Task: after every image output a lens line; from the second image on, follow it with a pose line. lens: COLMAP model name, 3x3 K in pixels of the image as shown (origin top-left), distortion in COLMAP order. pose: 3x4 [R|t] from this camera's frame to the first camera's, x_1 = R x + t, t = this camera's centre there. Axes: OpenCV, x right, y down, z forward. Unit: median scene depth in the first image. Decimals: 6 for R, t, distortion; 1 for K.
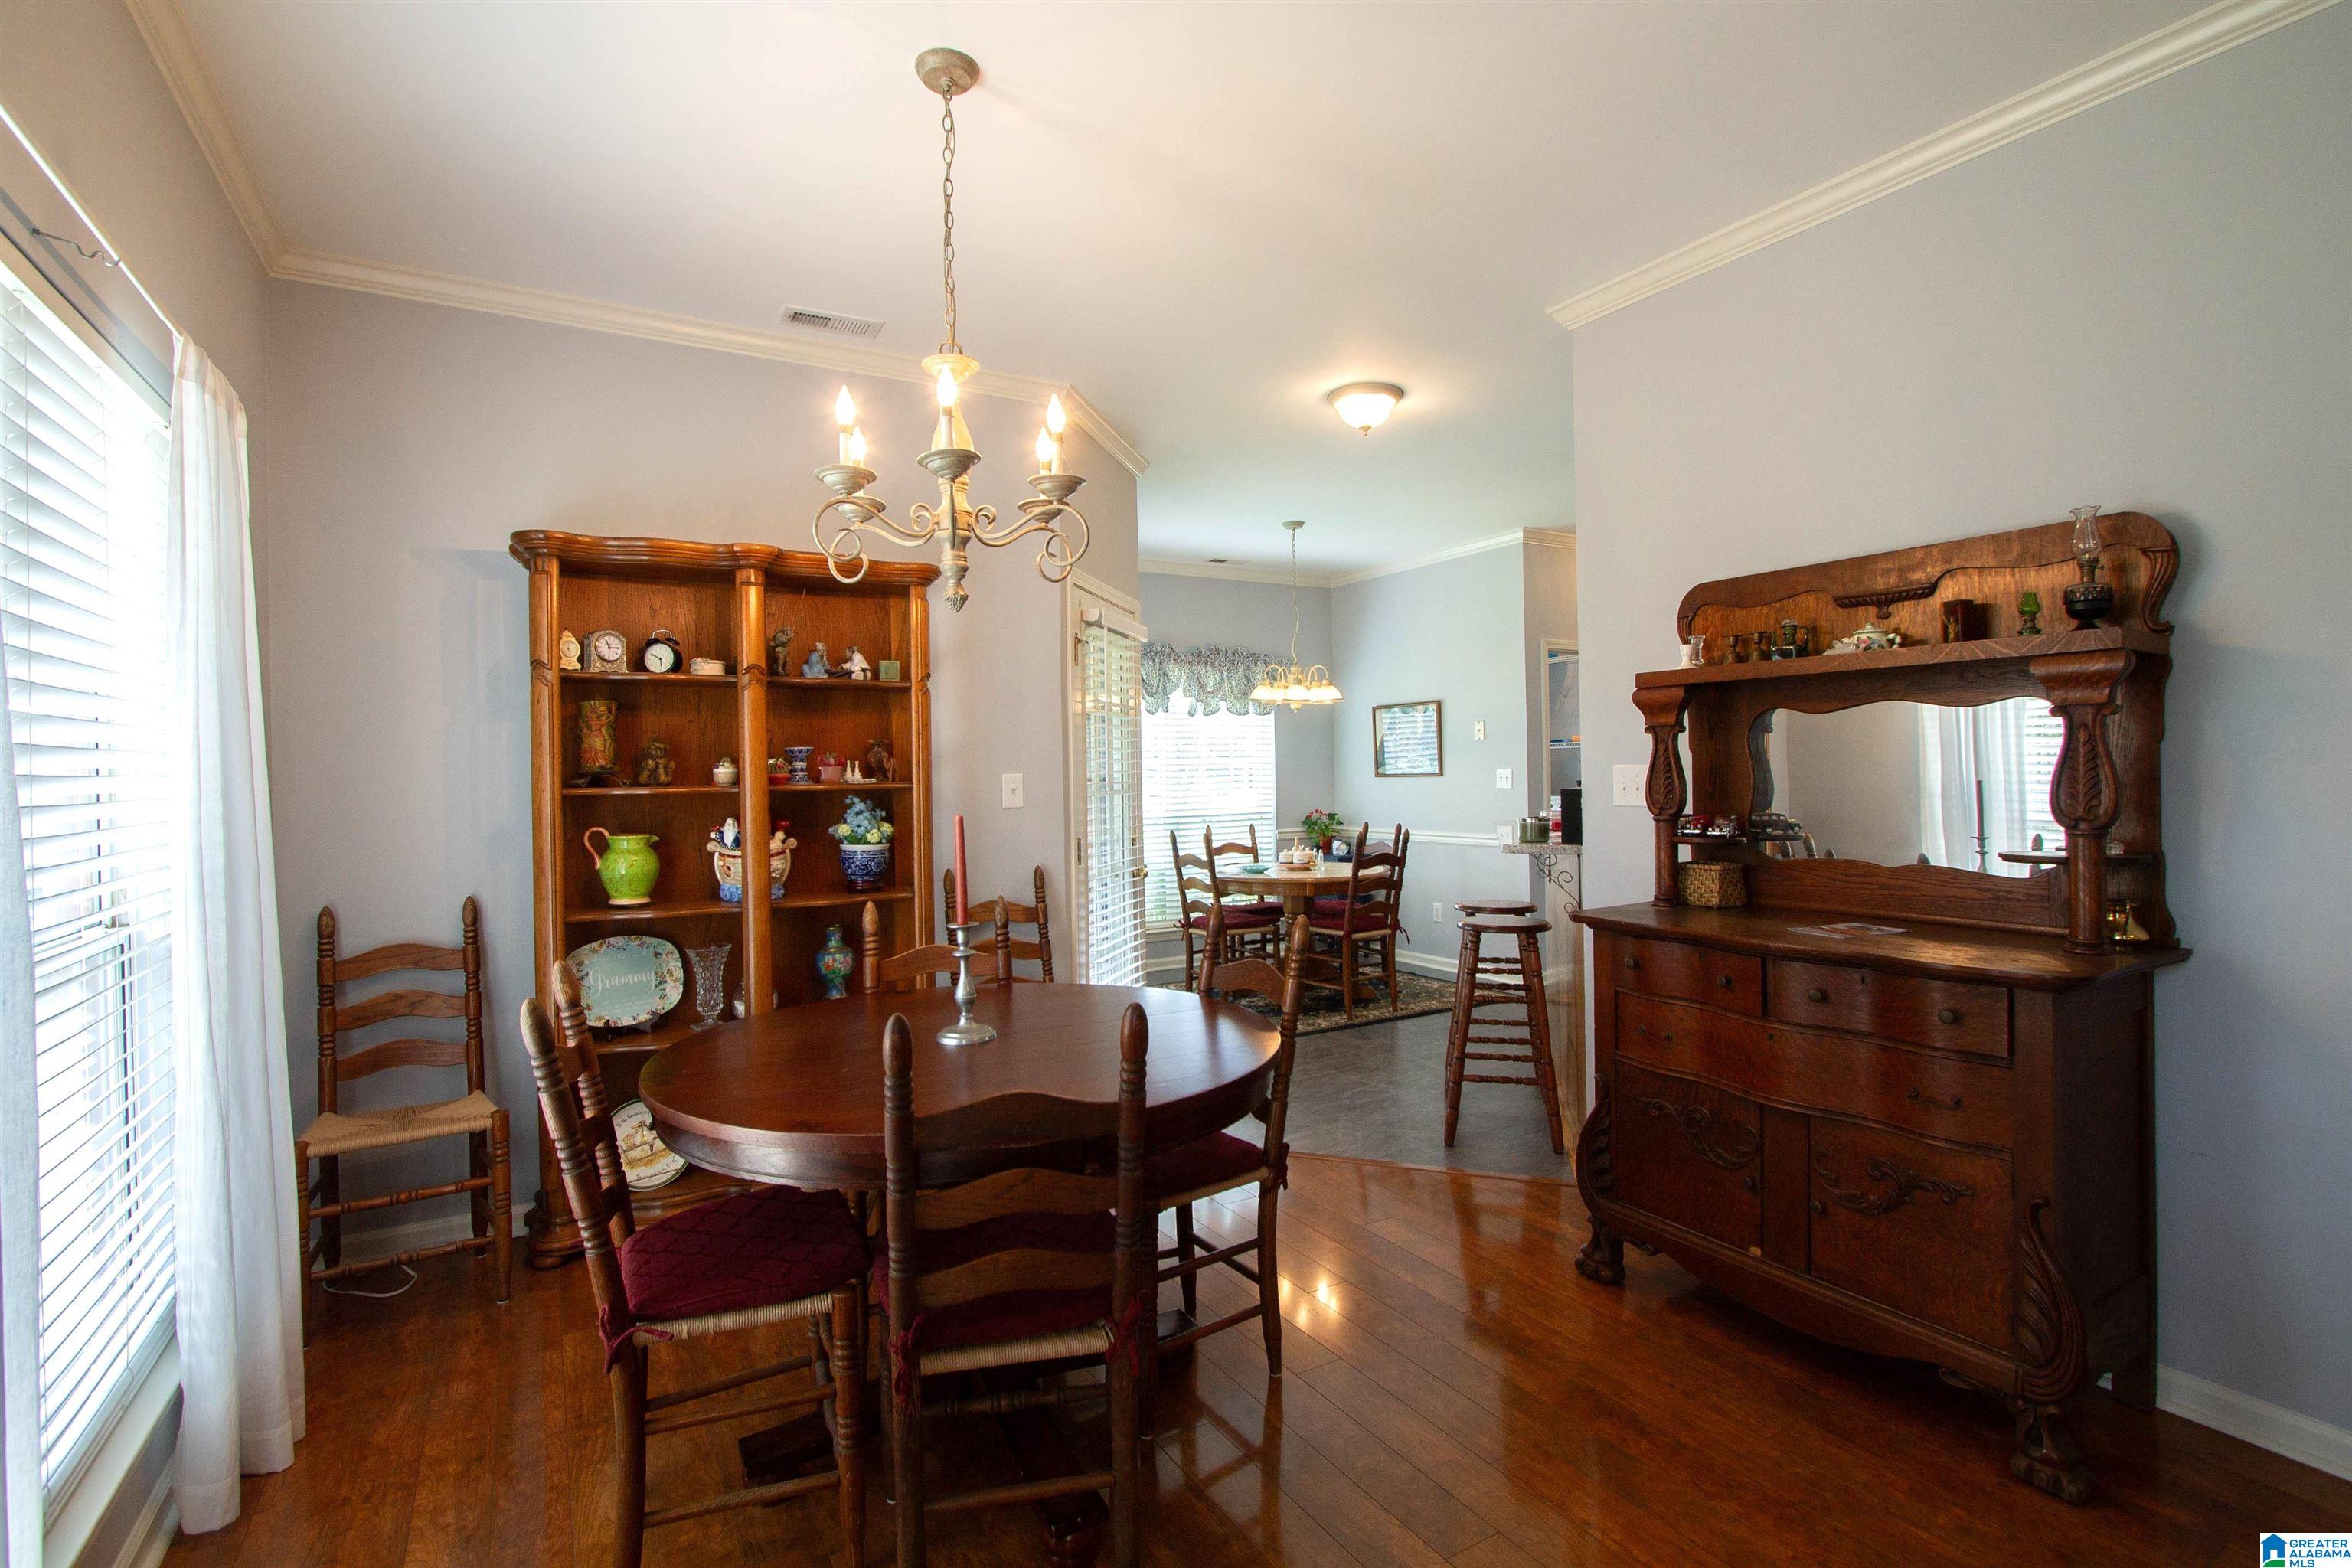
lens RADIAL K [[1110.8, 0, 1167.0], [0, 1110.8, 771.6], [0, 0, 1]] dist [-0.023007, 0.004738]
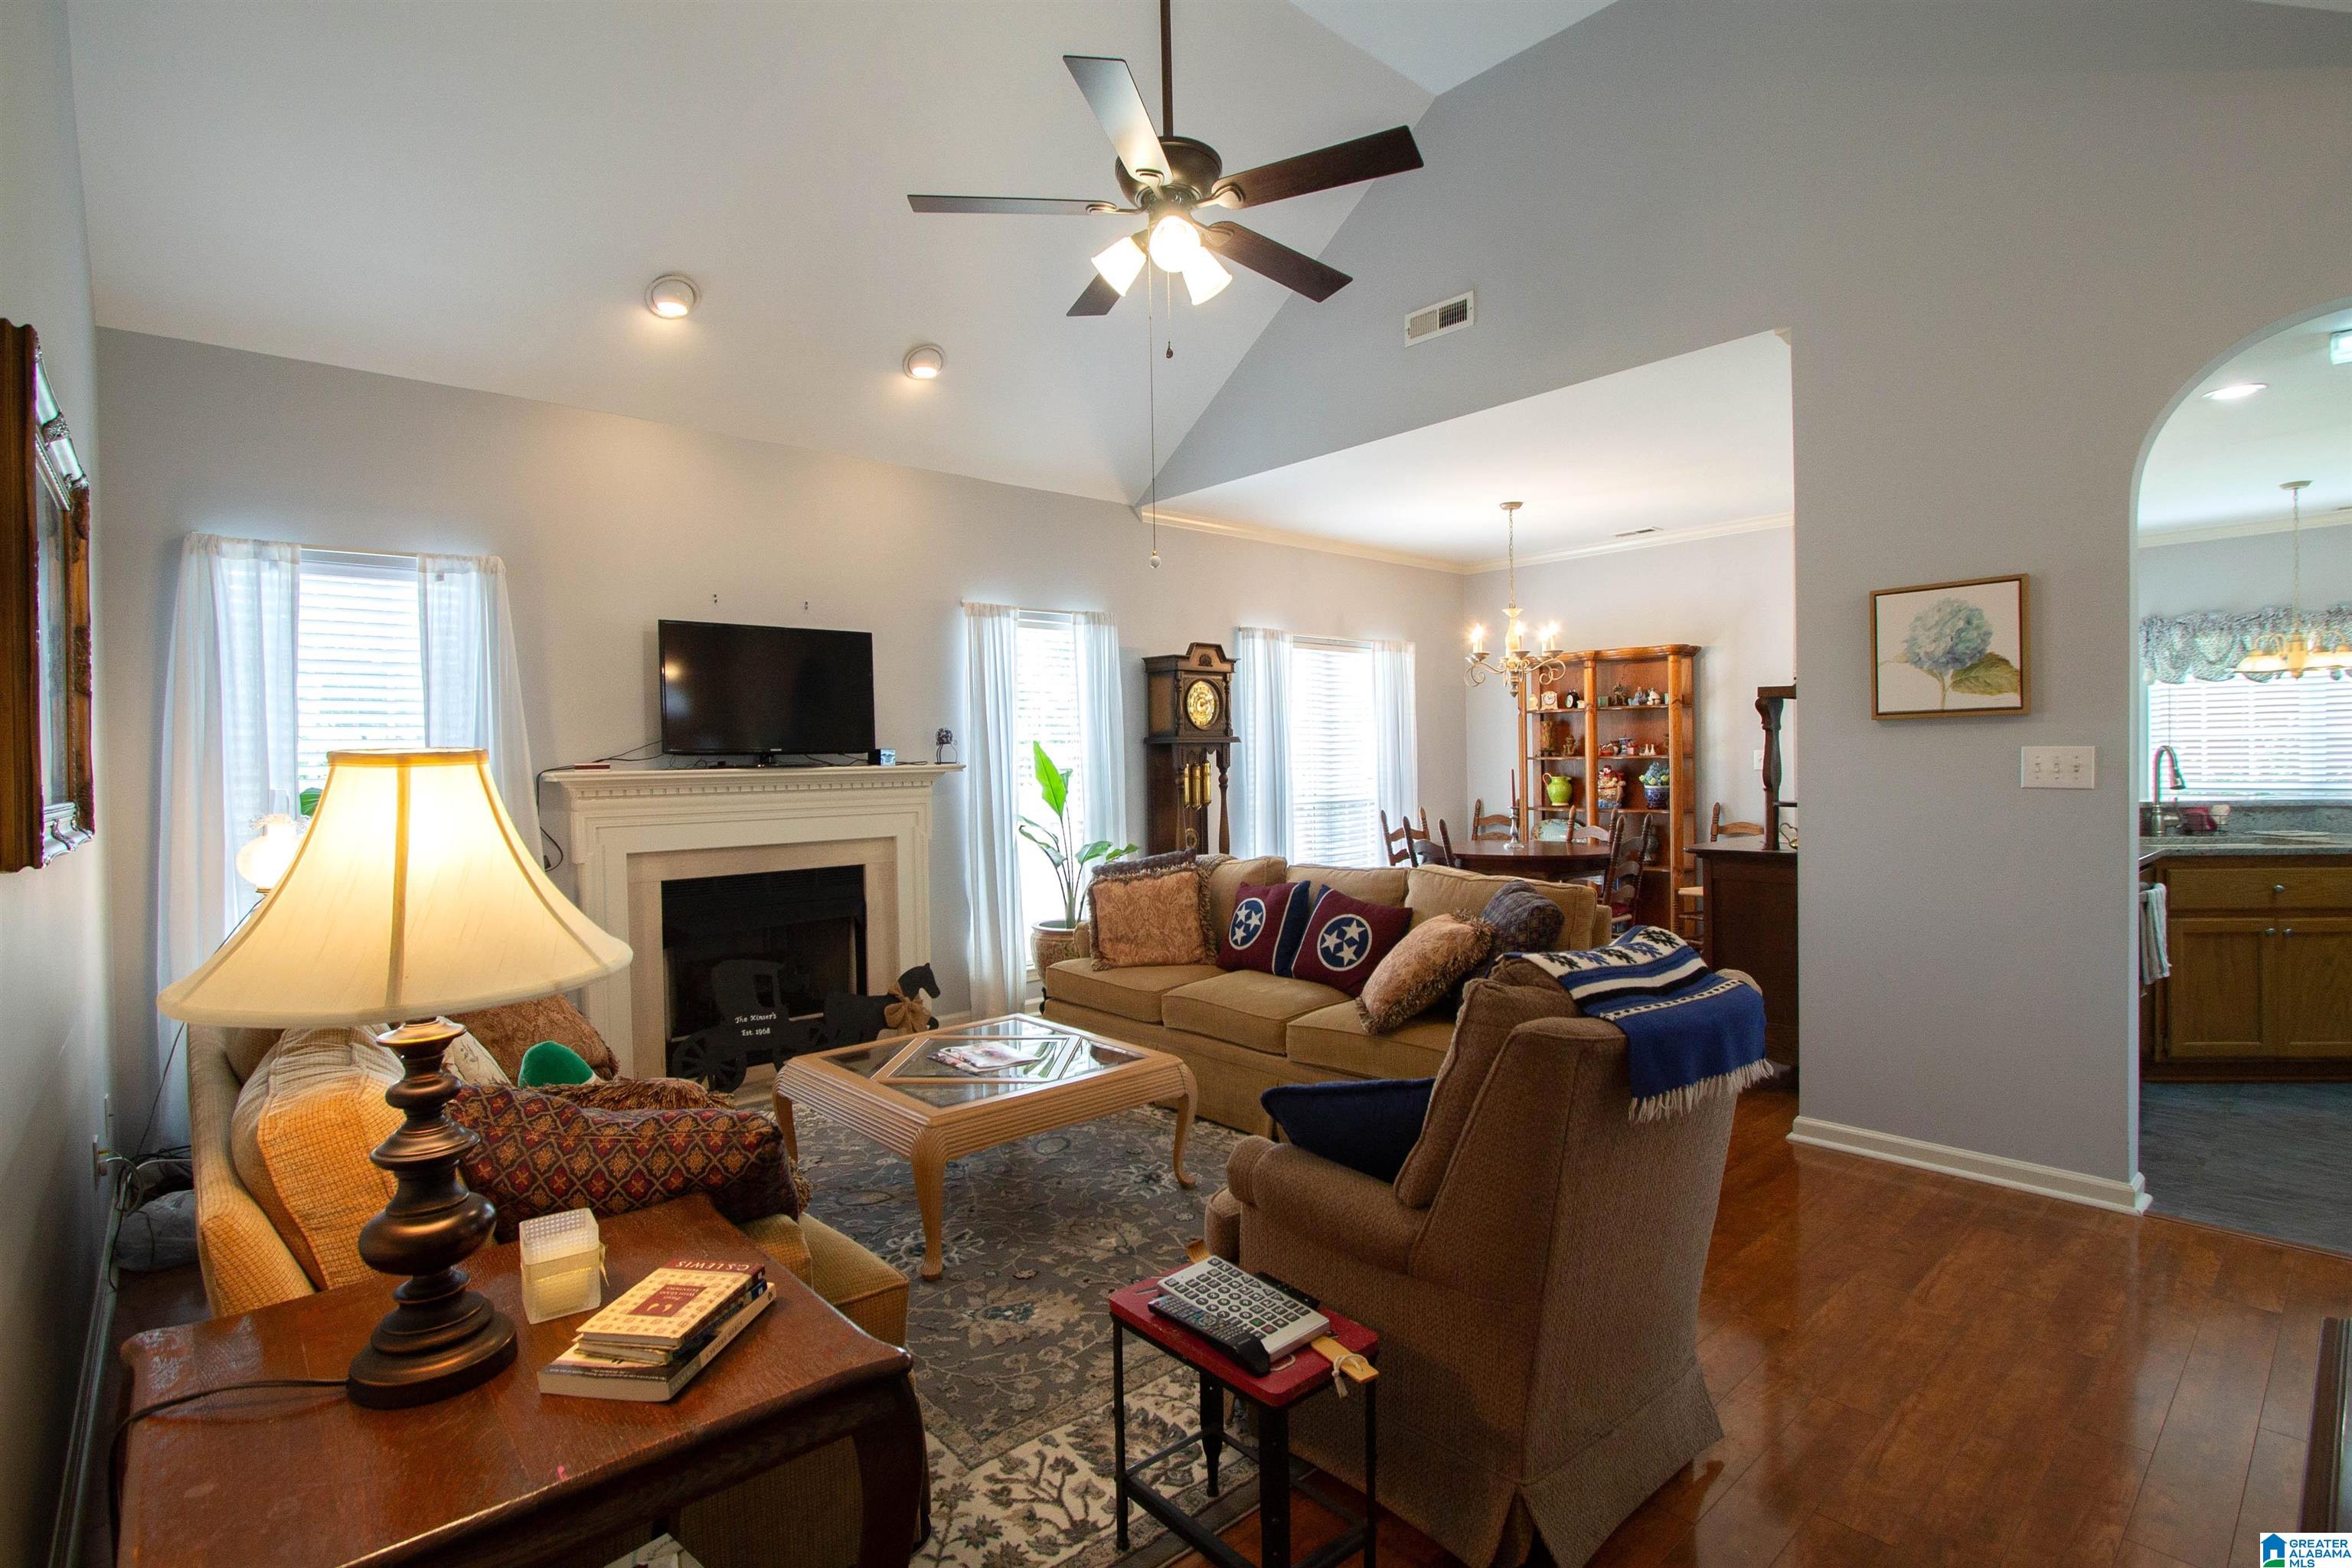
lens RADIAL K [[1110.8, 0, 1173.2], [0, 1110.8, 773.8], [0, 0, 1]] dist [-0.023007, 0.004738]
pose [[0.202794, 0.025201, -0.978897, 0.847262], [0.014675, 0.999478, 0.028771, -0.014921], [0.979112, -0.020200, 0.202318, -0.149735]]
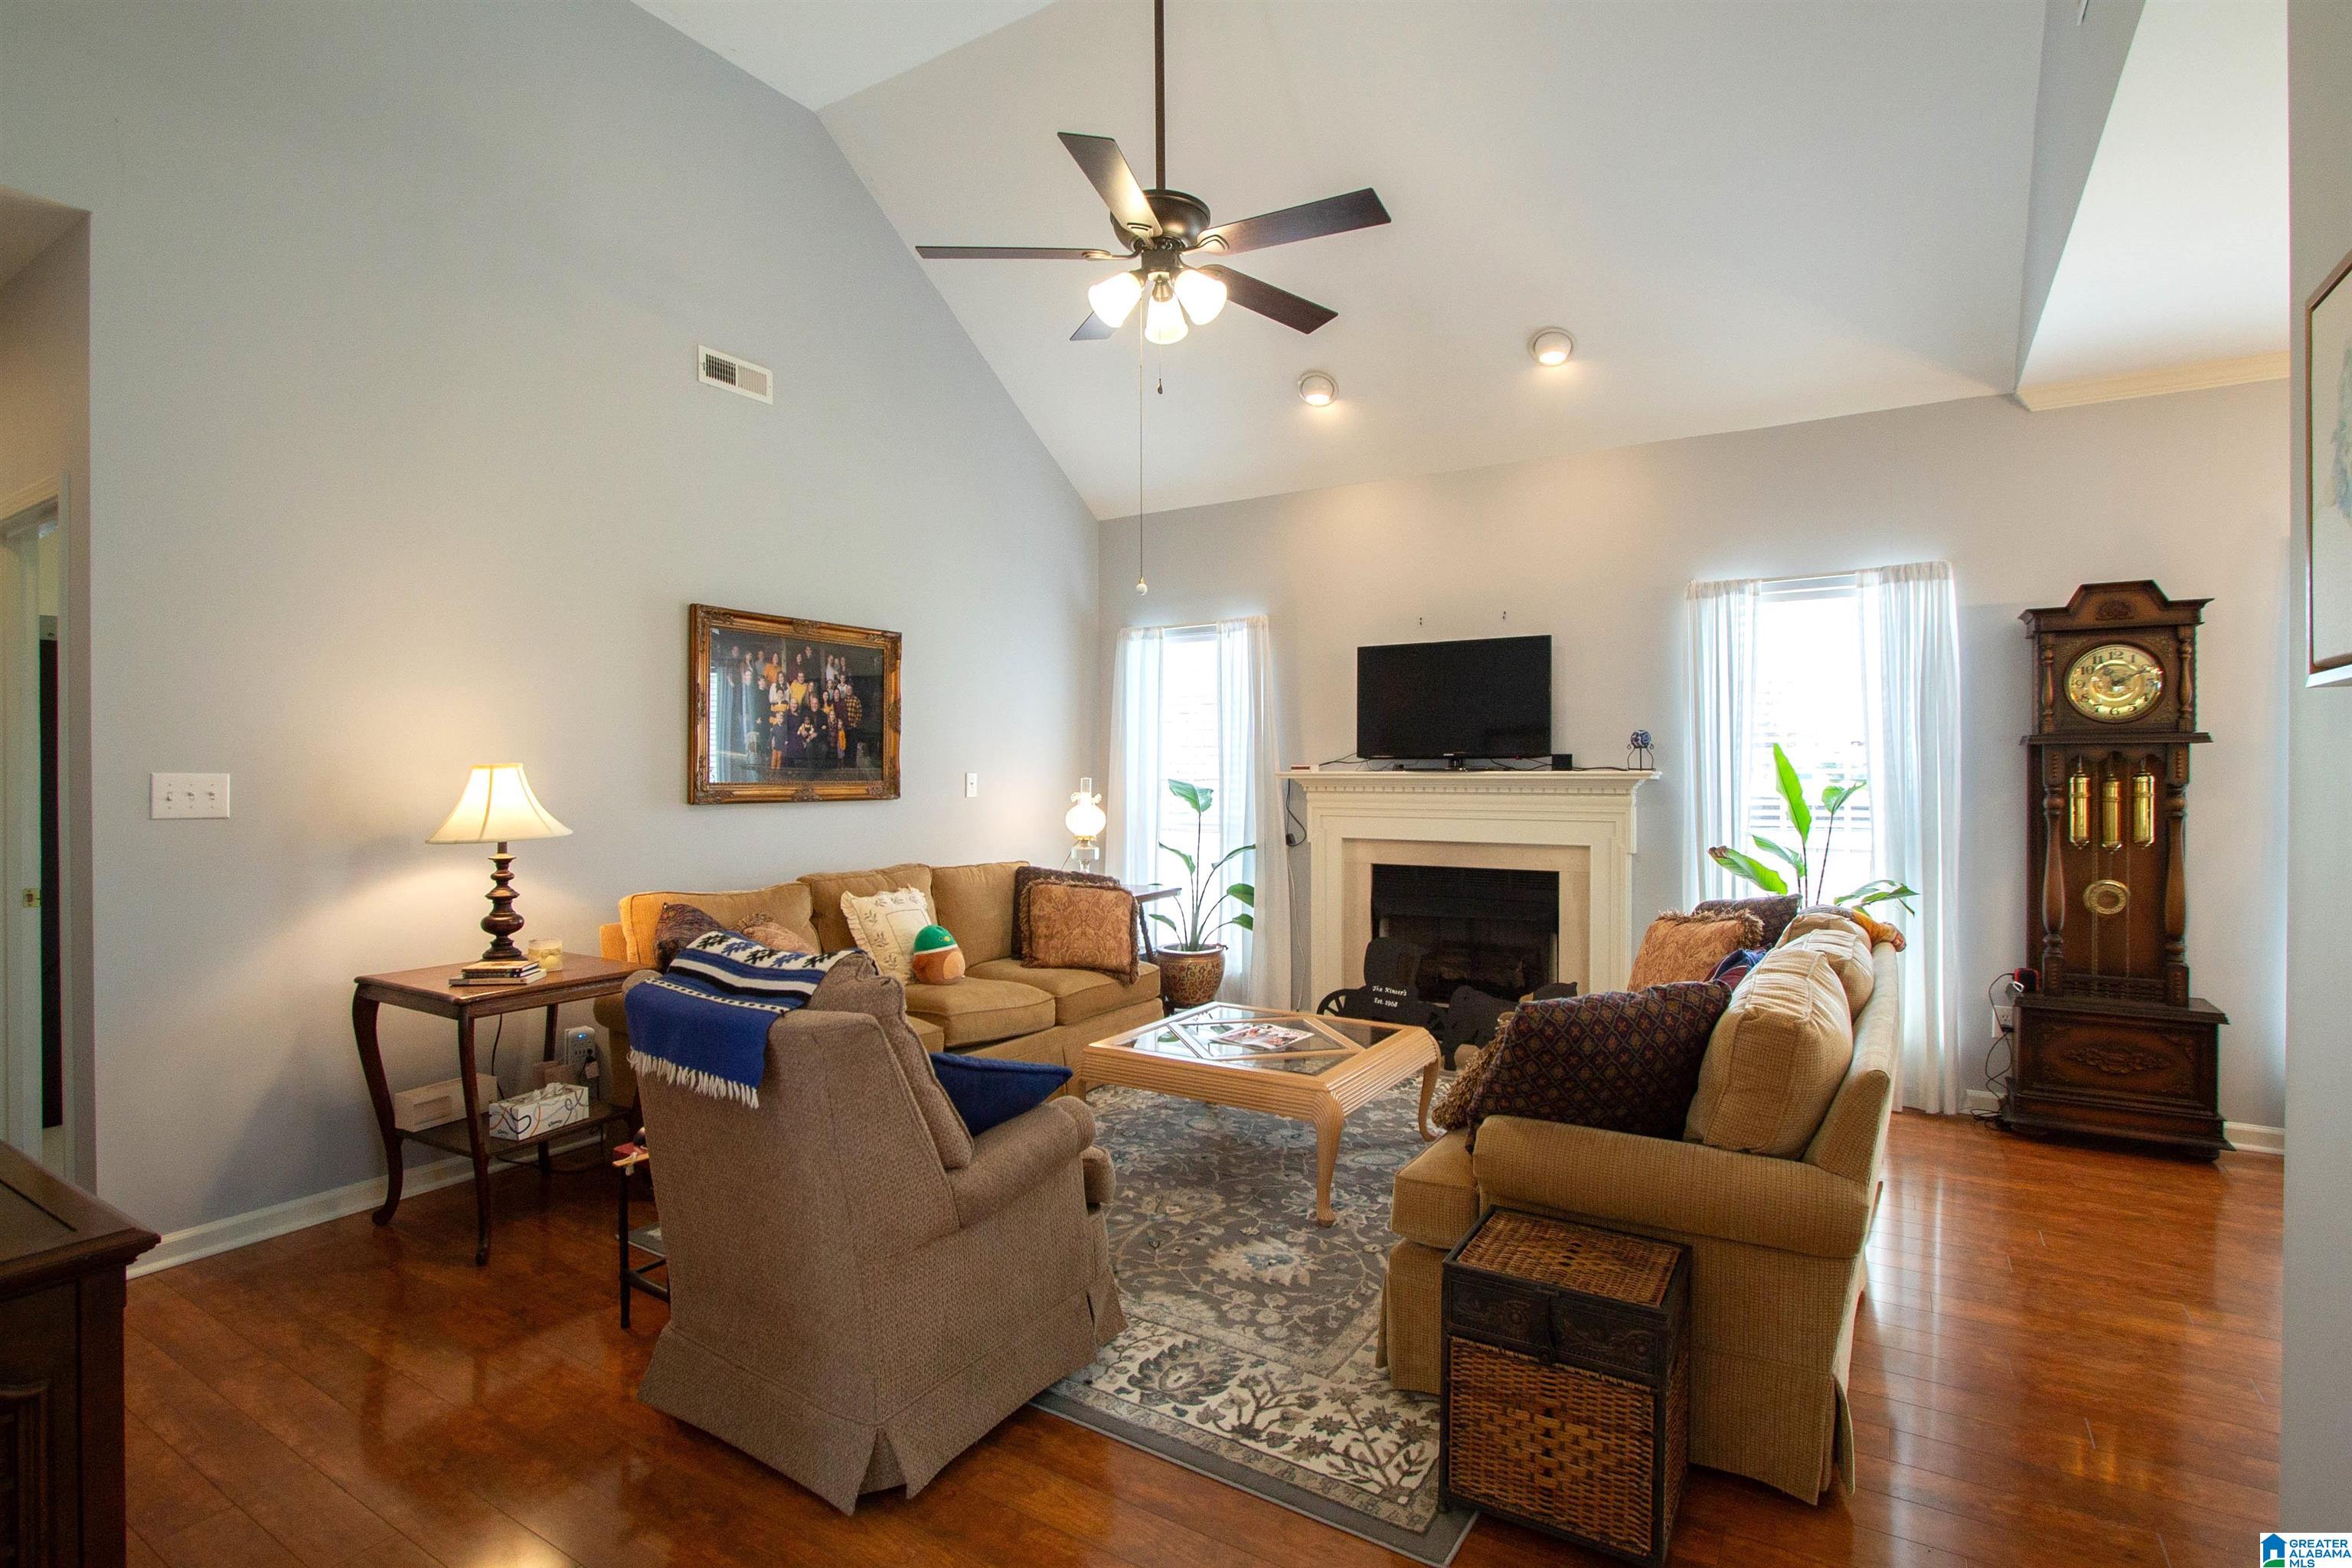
lens RADIAL K [[1110.8, 0, 1190.2], [0, 1110.8, 773.3], [0, 0, 1]] dist [-0.023007, 0.004738]
pose [[-0.881033, 0.017167, -0.472743, 0.618395], [0.014662, 0.999852, 0.008984, -0.010113], [0.472828, 0.000984, -0.881154, 0.361762]]
